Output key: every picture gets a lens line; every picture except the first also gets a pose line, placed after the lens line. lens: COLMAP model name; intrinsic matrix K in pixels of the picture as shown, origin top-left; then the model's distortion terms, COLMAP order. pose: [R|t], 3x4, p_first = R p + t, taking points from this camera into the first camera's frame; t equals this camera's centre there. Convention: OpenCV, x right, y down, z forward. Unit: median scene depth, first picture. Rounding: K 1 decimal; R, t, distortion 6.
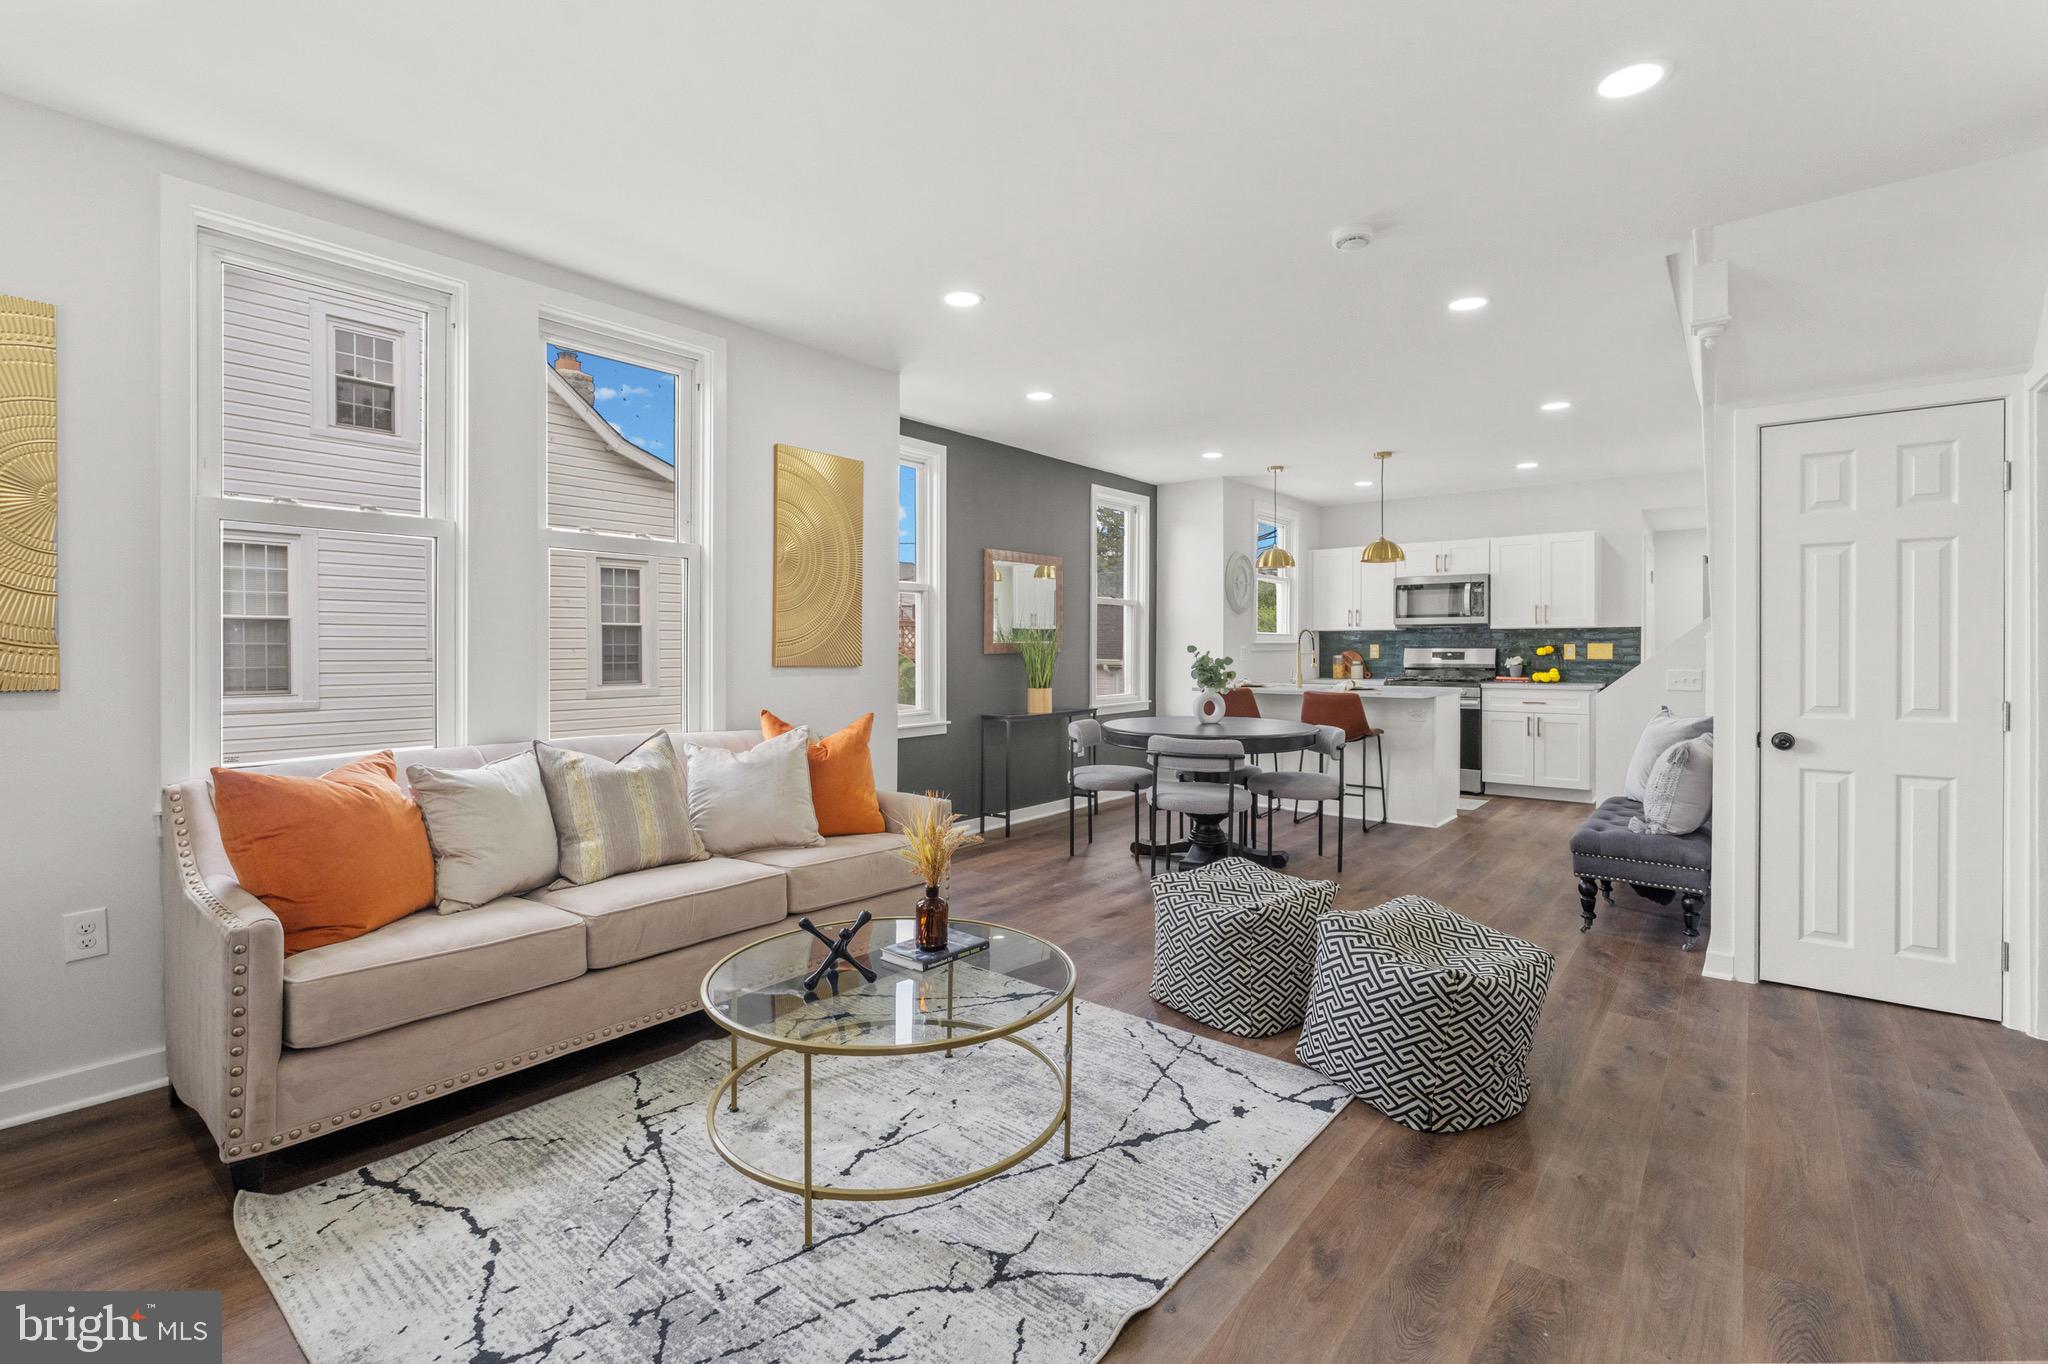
lens RADIAL K [[896.3, 0, 1027.4], [0, 896.3, 654.6], [0, 0, 1]] dist [-0.002887, 0.000397]
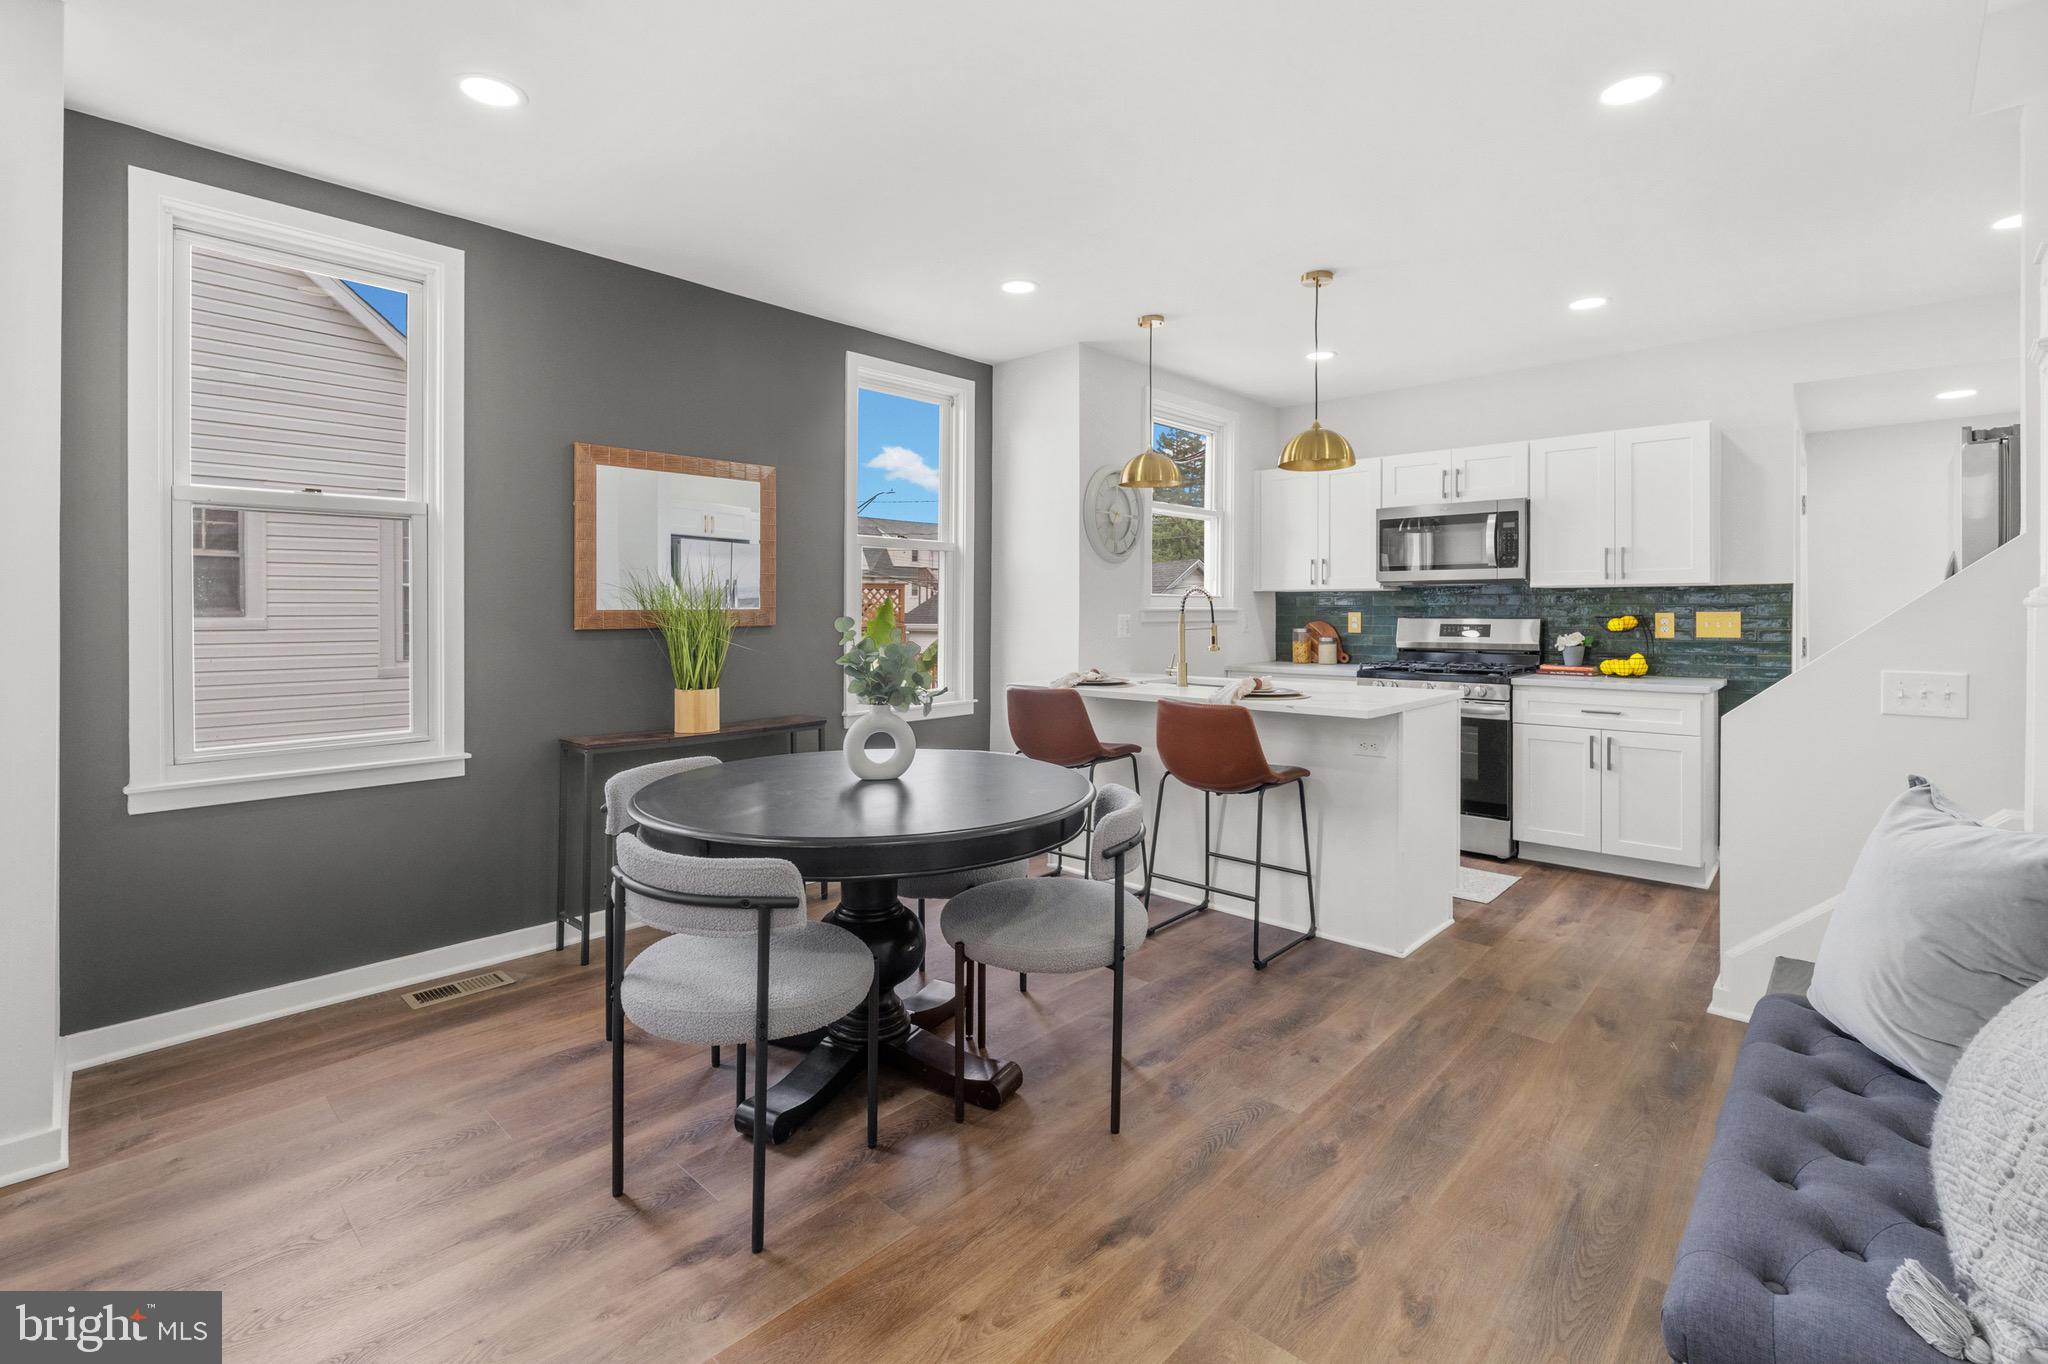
lens RADIAL K [[904.0, 0, 1023.7], [0, 904.0, 618.3], [0, 0, 1]] dist [-0.000756, -0.000075]
pose [[0.997338, 0.001363, -0.072903, 0.225710], [-0.001409, 0.999999, -0.000581, -0.007132], [0.072902, 0.000682, 0.997339, 0.372149]]
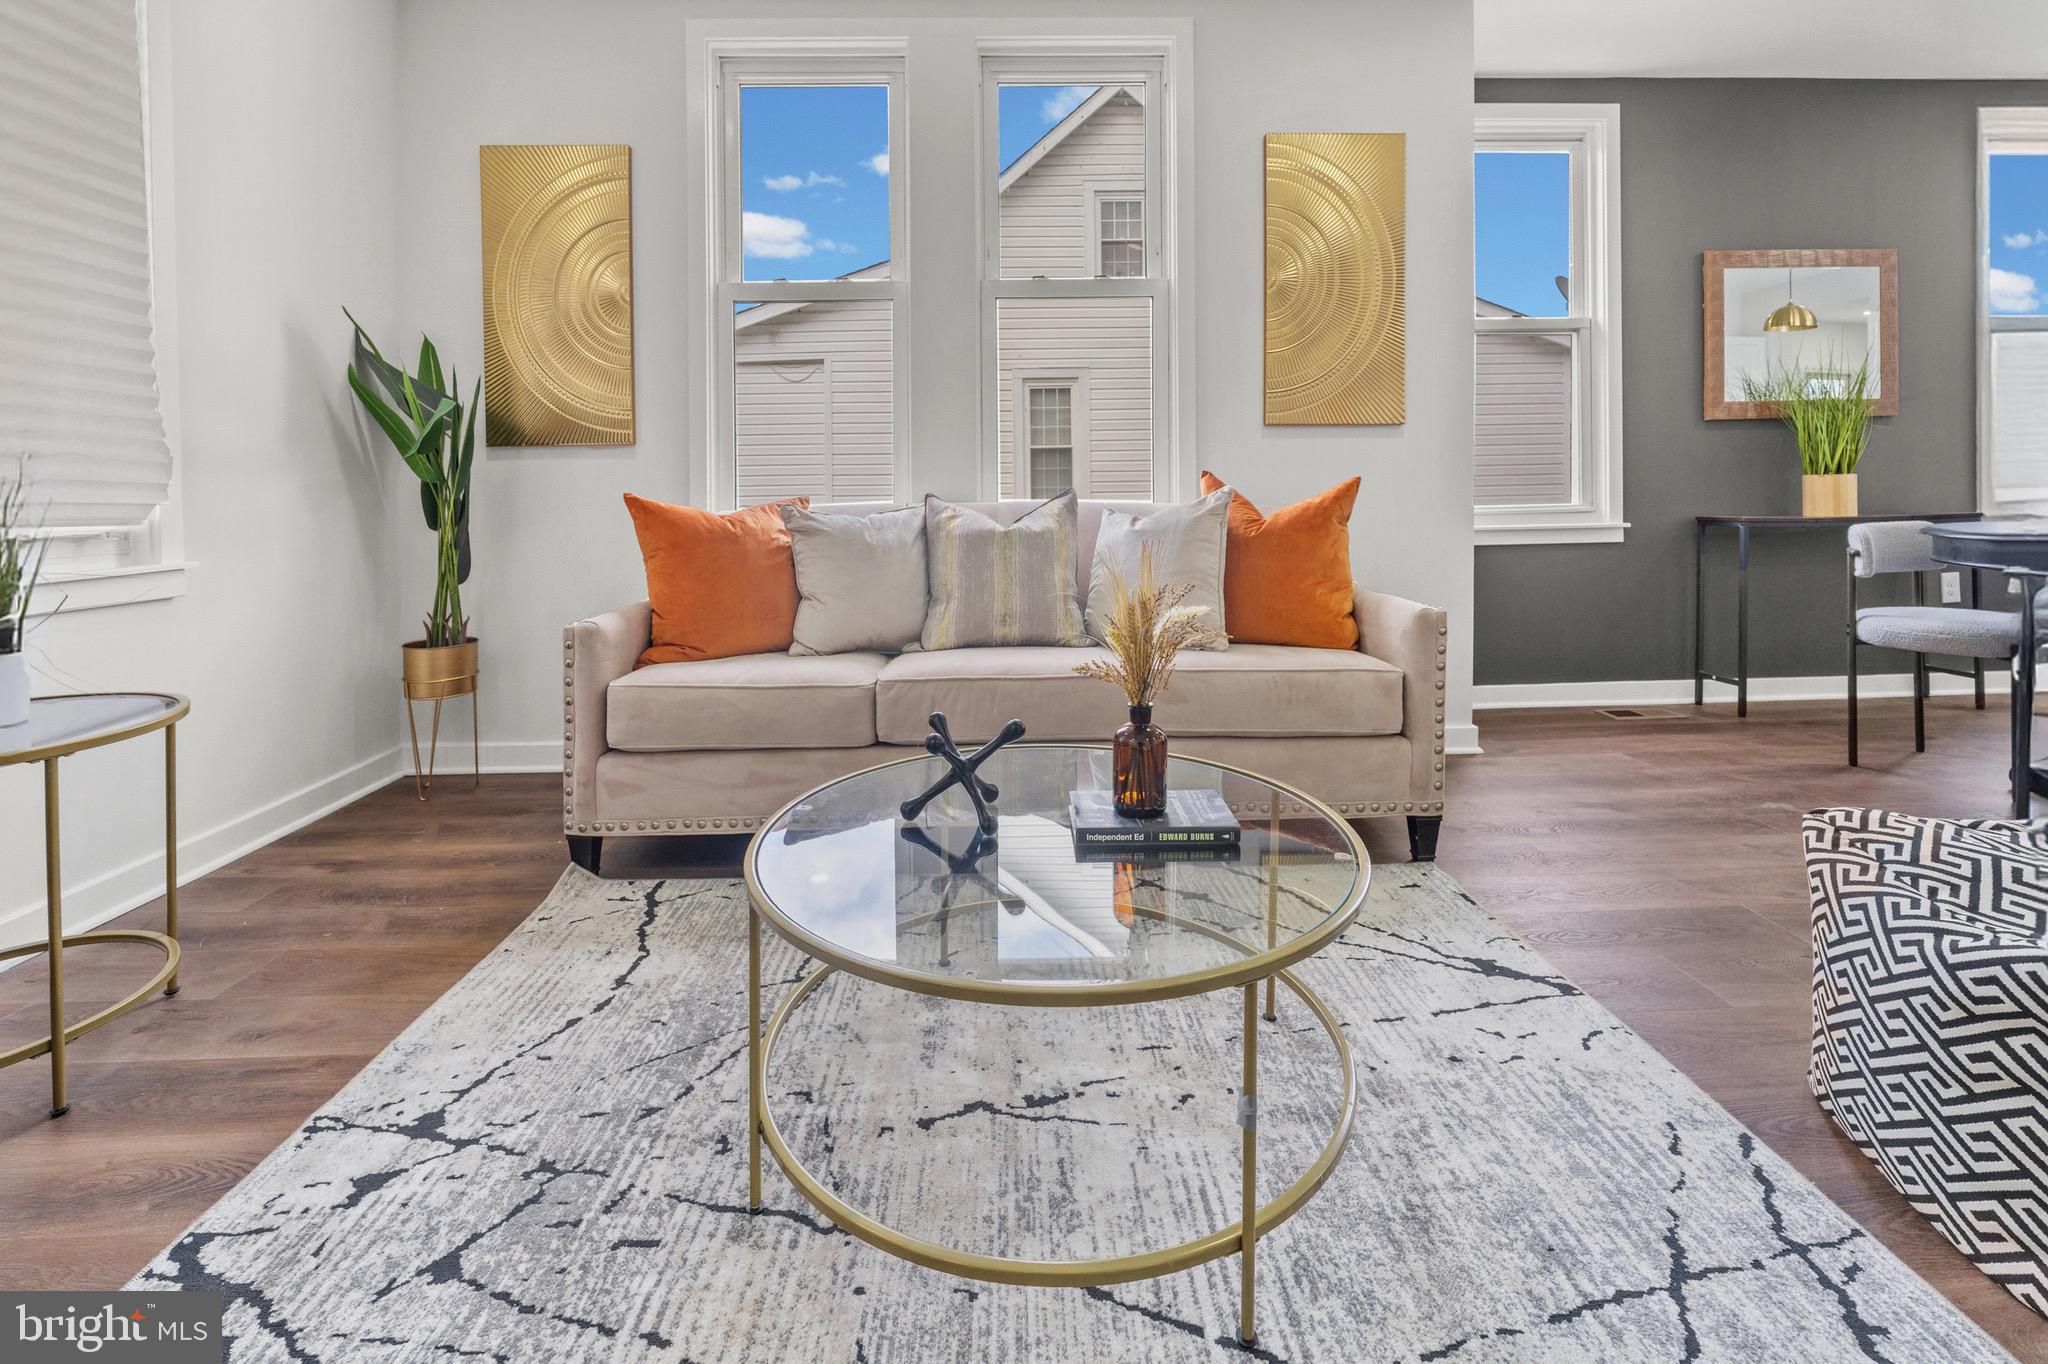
lens RADIAL K [[915.3, 0, 1030.0], [0, 915.3, 498.3], [0, 0, 1]] dist [-0.006352, 0.000235]
pose [[0.663392, -0.005308, -0.748253, 0.094007], [0.006640, 0.999977, -0.001207, 0.041763], [0.748242, -0.004168, 0.663413, 0.184030]]
